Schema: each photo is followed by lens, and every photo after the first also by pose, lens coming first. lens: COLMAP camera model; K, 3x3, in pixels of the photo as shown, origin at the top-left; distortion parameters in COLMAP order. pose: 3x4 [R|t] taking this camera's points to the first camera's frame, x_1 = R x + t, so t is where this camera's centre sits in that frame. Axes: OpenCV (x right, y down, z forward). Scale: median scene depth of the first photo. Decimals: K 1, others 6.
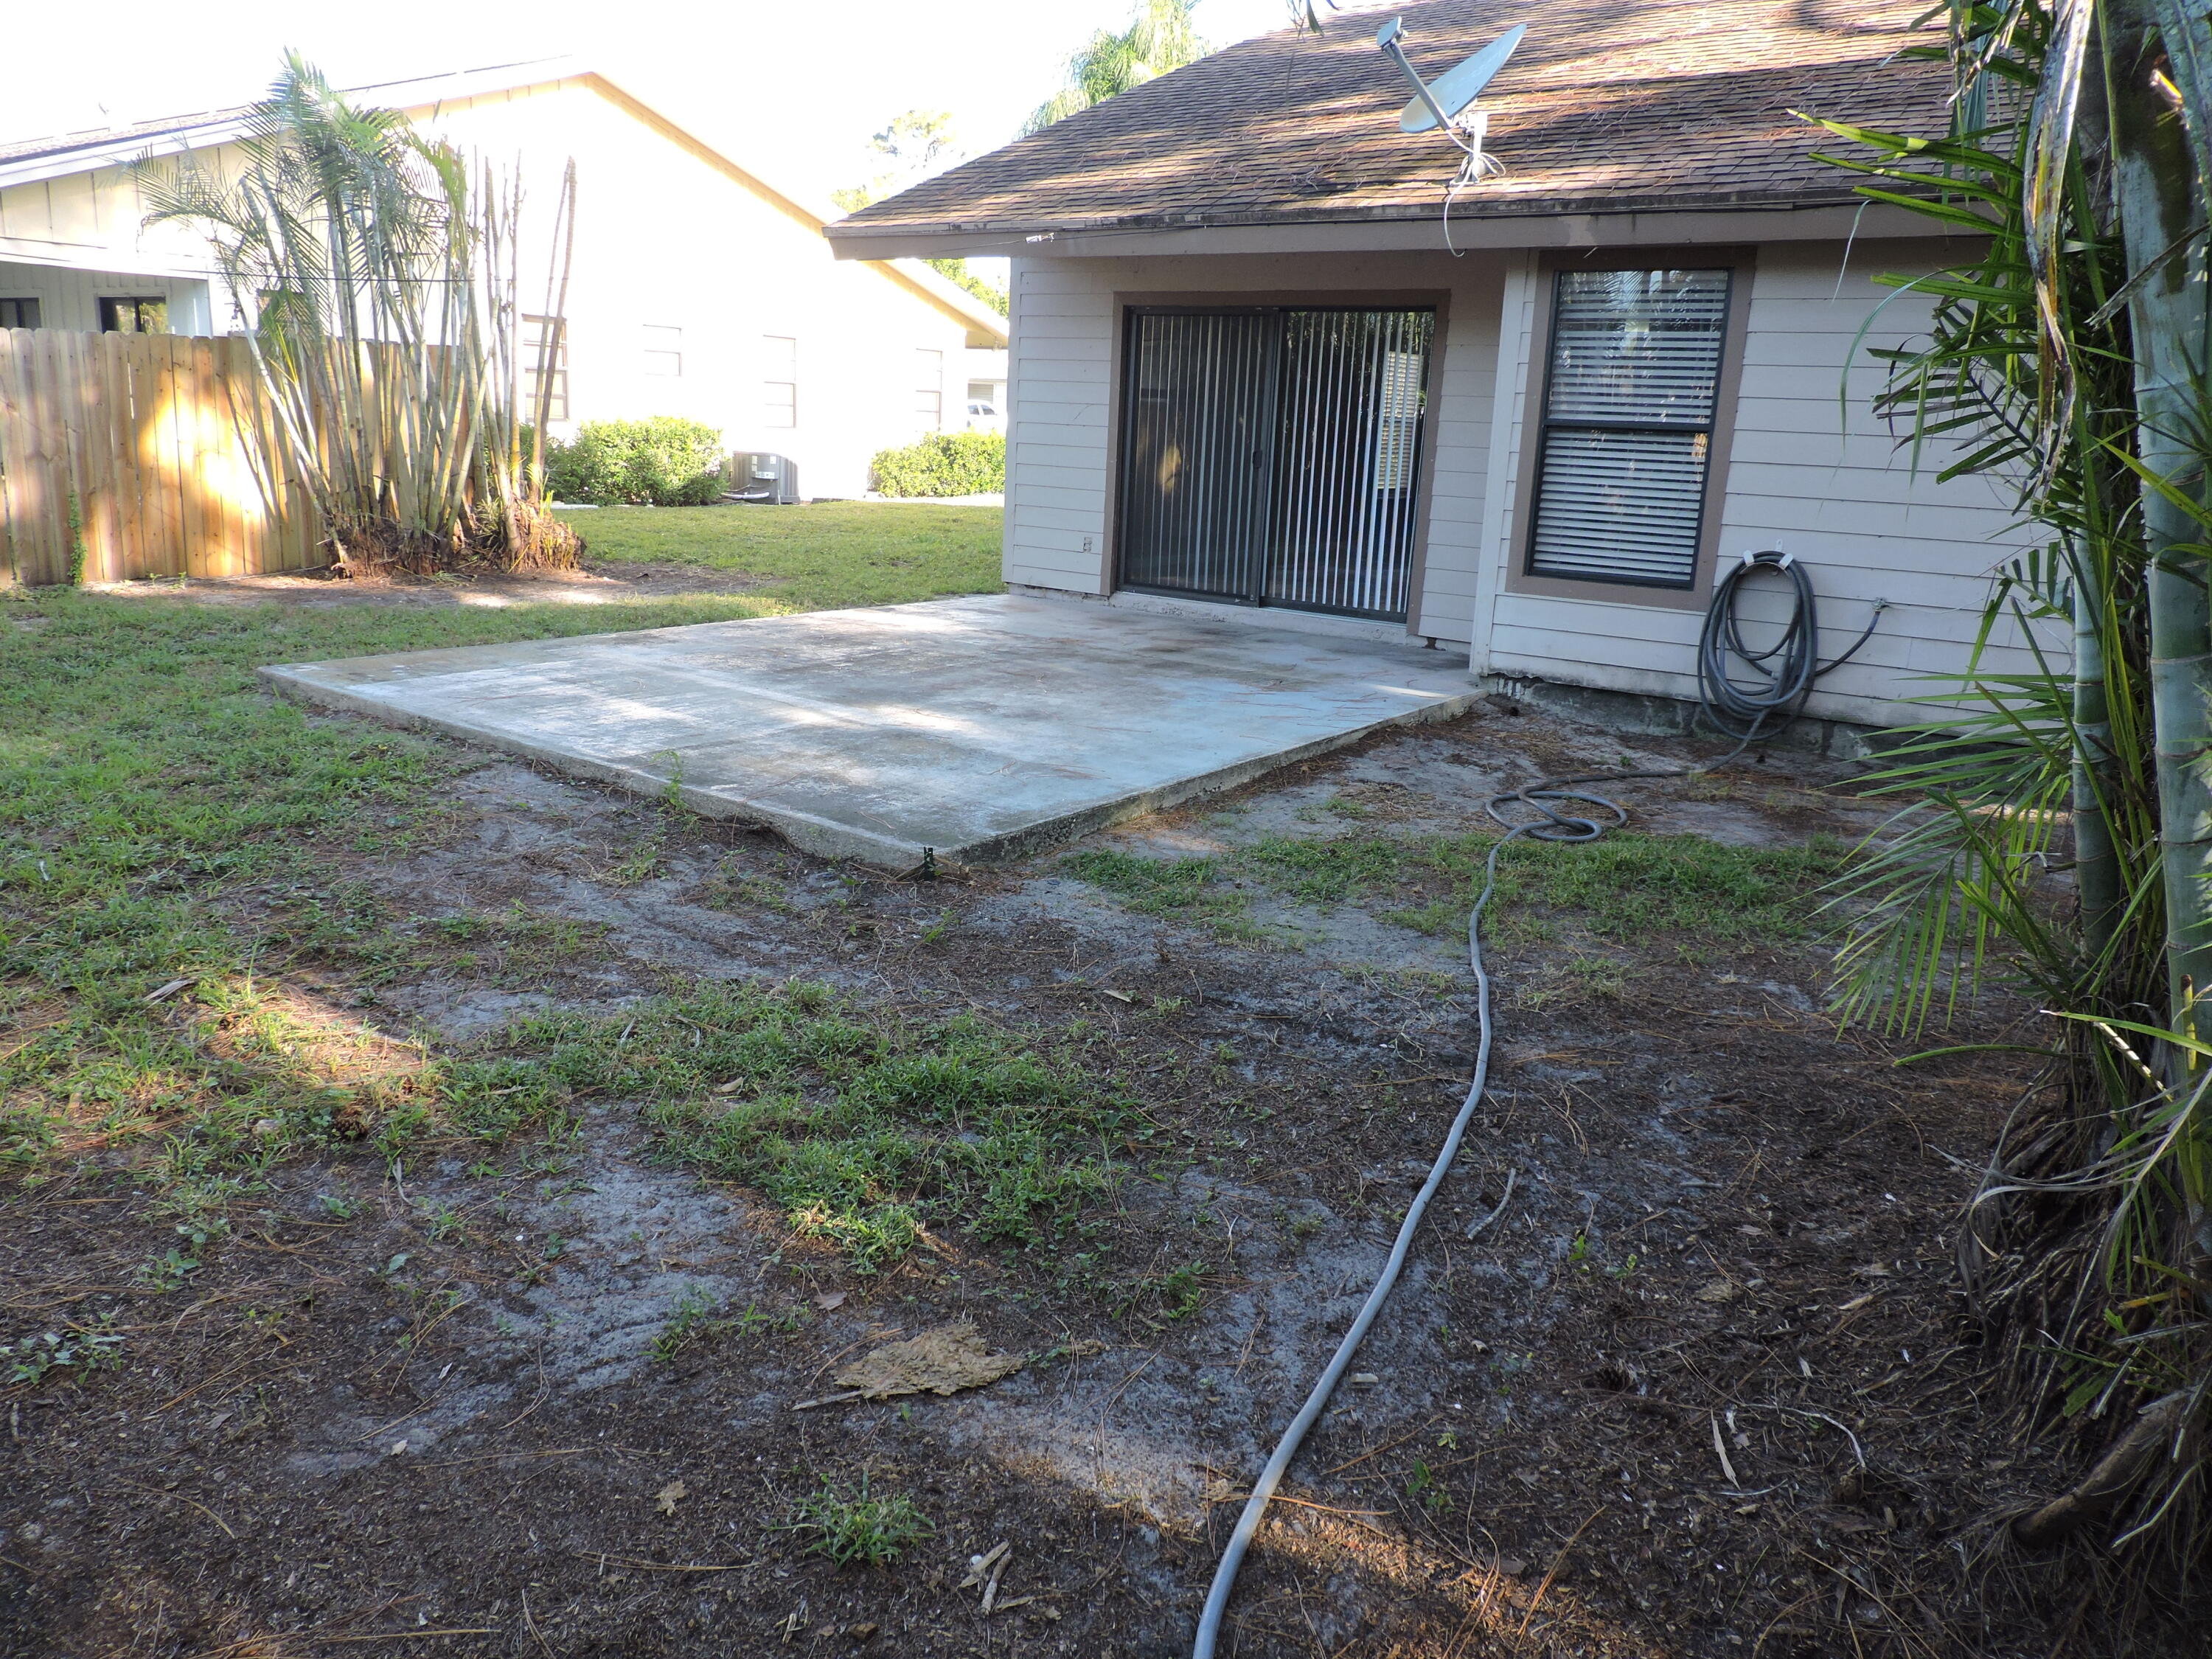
lens RADIAL K [[1526.2, 0, 1093.3], [0, 1526.2, 823.9], [0, 0, 1]] dist [-0.048551, -0.000025]
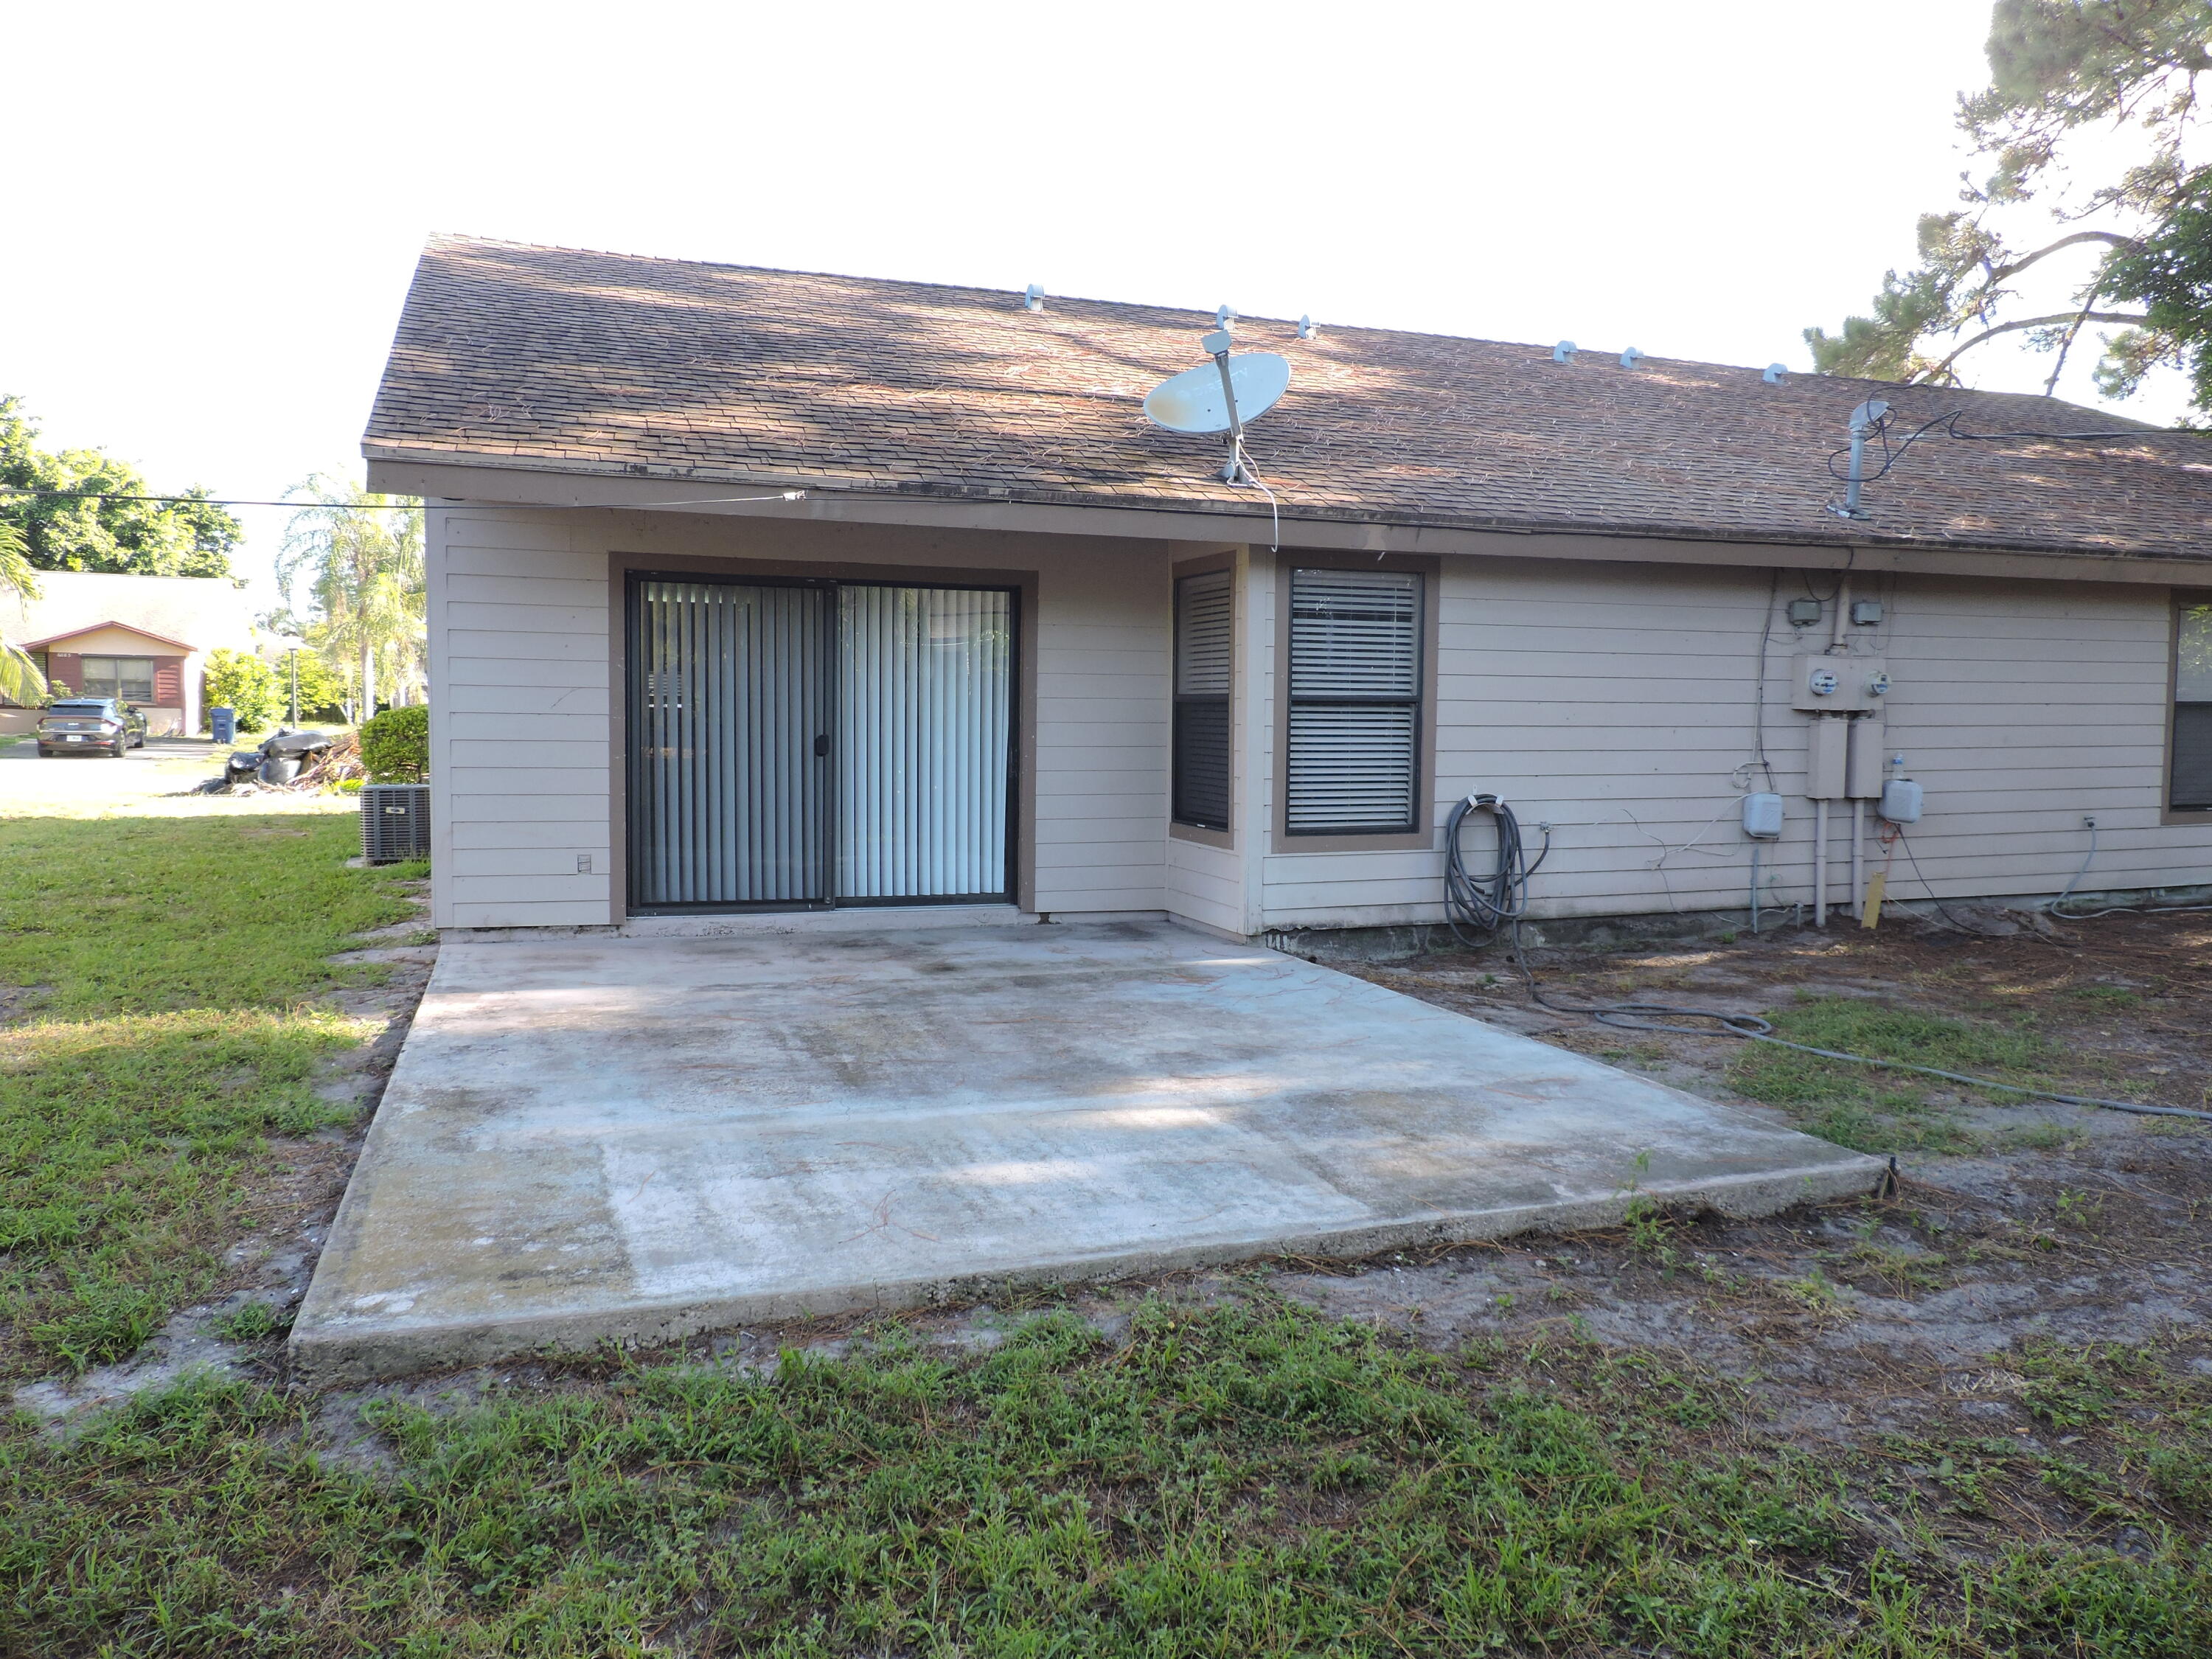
lens RADIAL K [[1526.2, 0, 1093.3], [0, 1526.2, 823.9], [0, 0, 1]] dist [-0.048551, -0.000025]
pose [[0.573629, -0.094182, 0.813683, -0.699424], [0.223466, 0.973680, -0.044837, -0.158975], [-0.788044, 0.207550, 0.579578, 0.488609]]
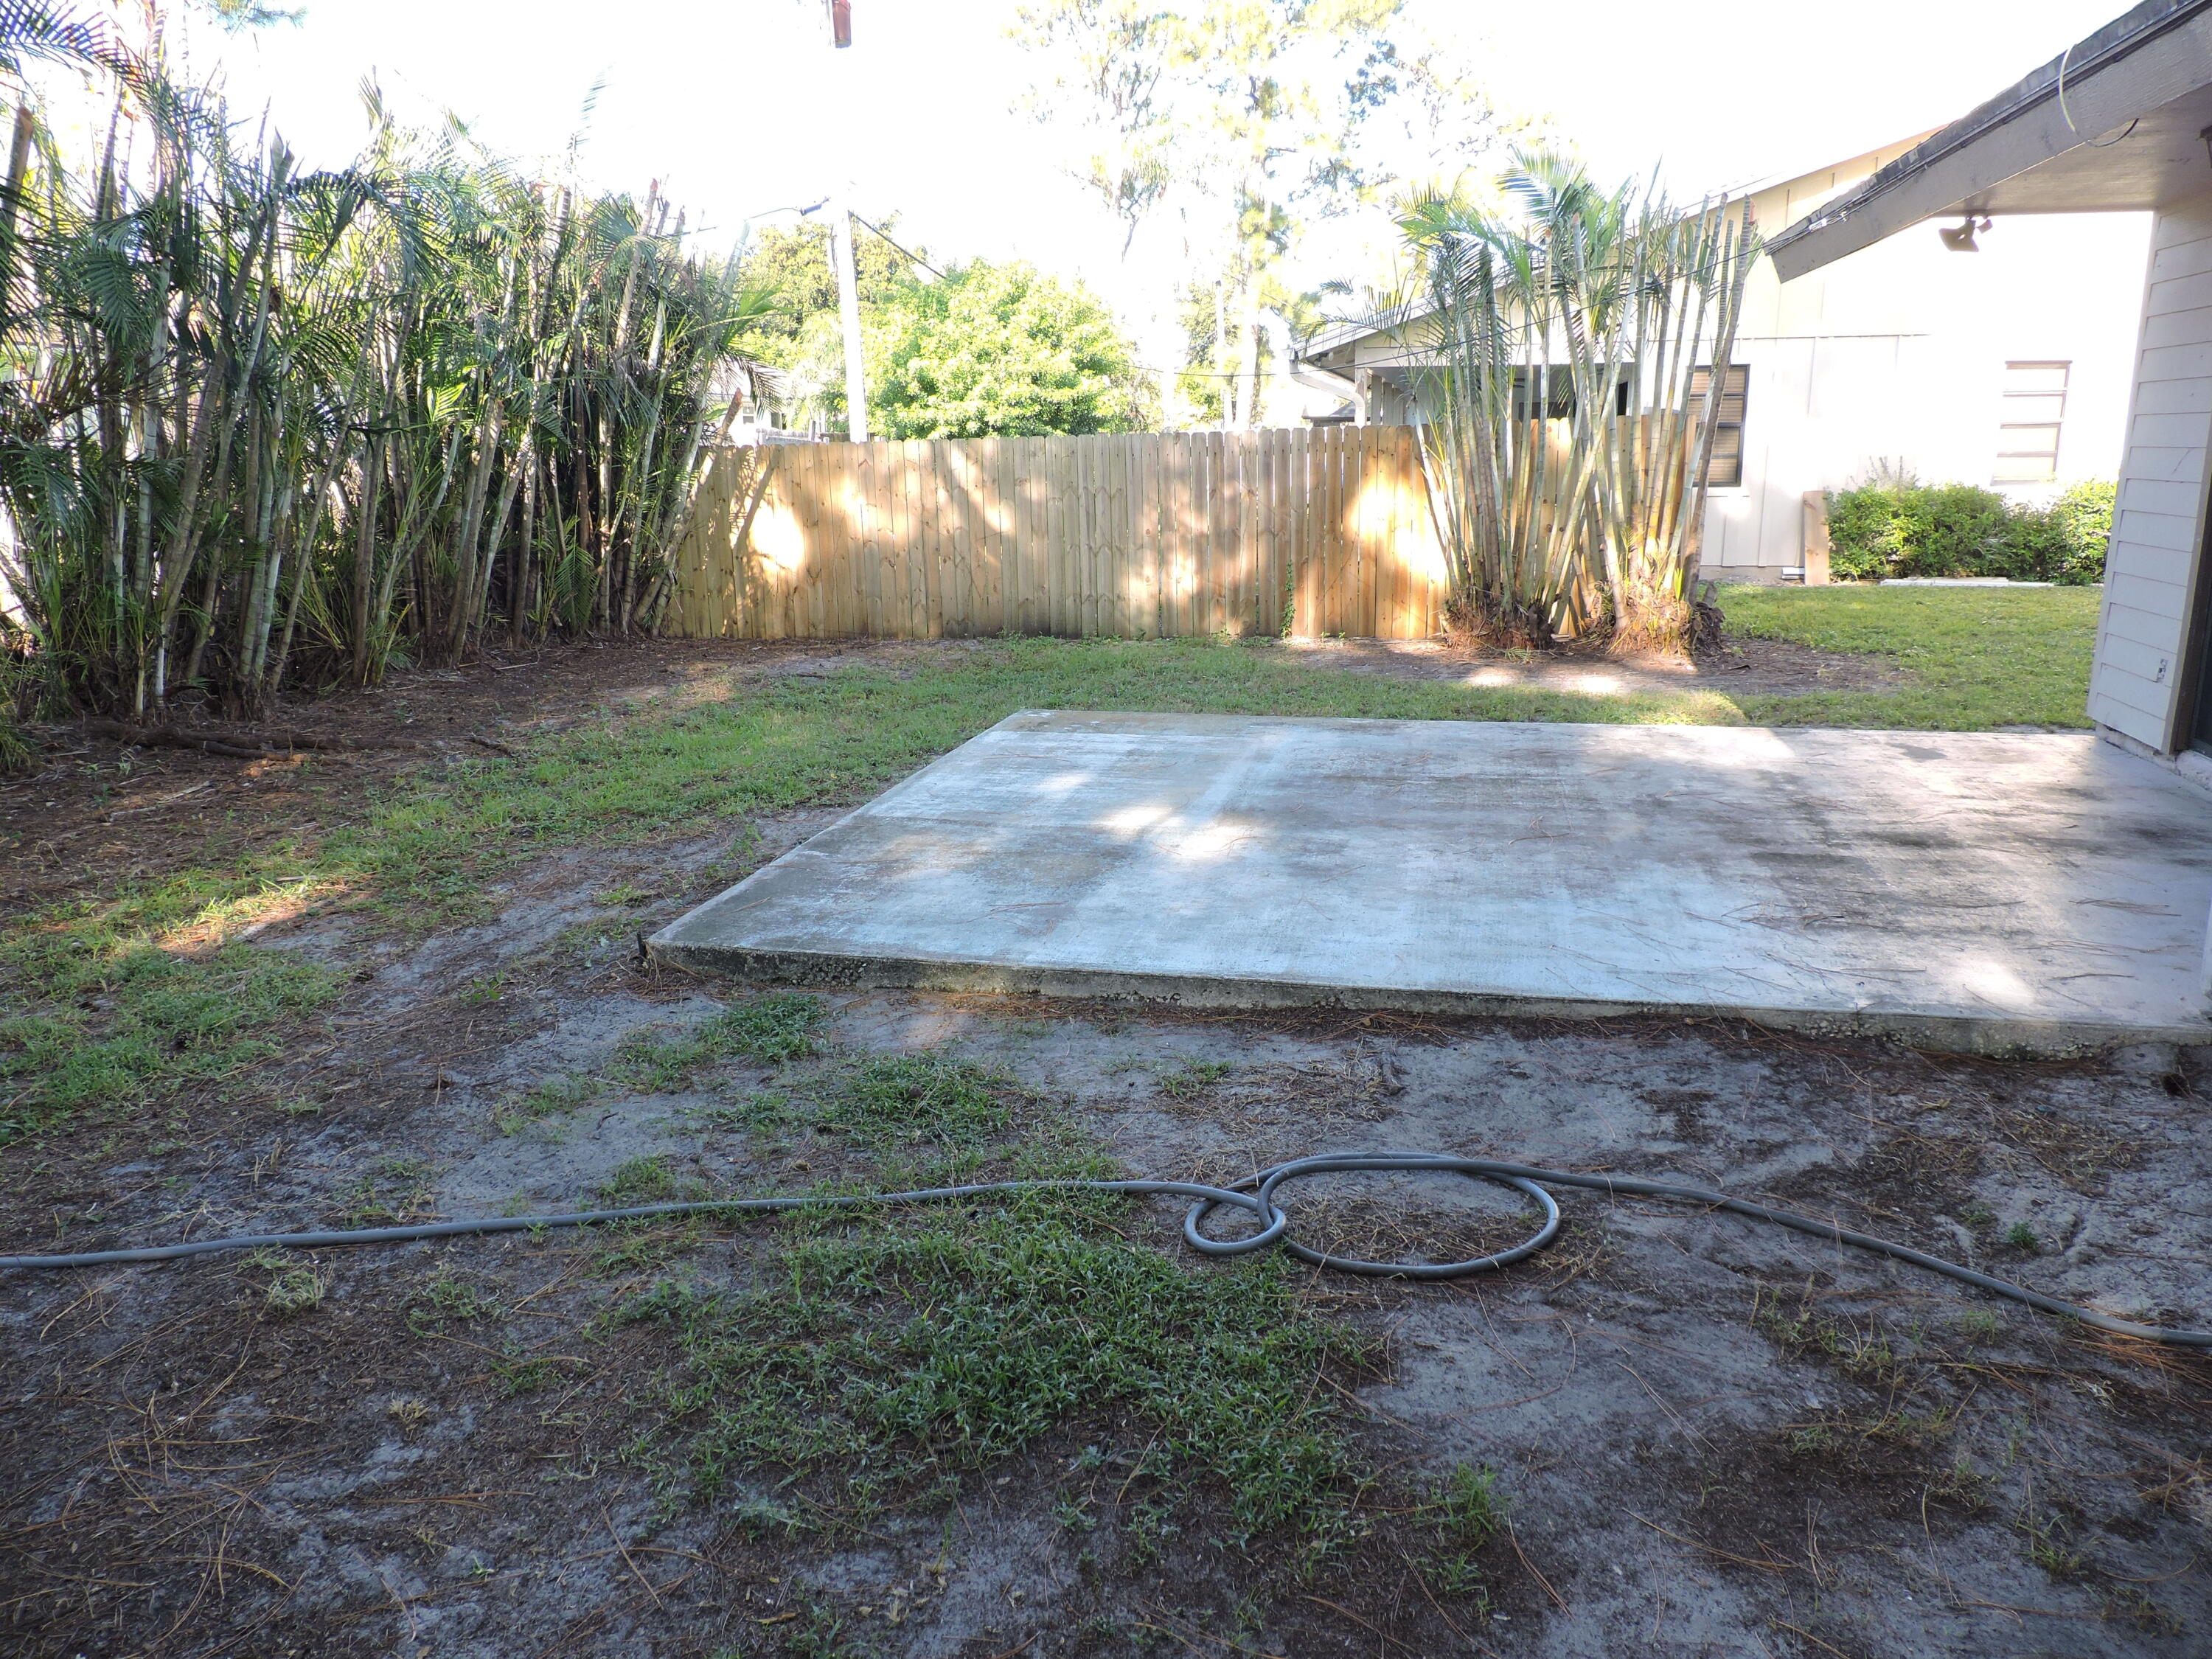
lens RADIAL K [[1526.2, 0, 1093.3], [0, 1526.2, 823.9], [0, 0, 1]] dist [-0.048551, -0.000025]
pose [[0.356236, 0.164153, -0.919864, 0.590414], [-0.198305, 0.975304, 0.097249, -0.137416], [0.913111, 0.147771, 0.379990, 0.550886]]
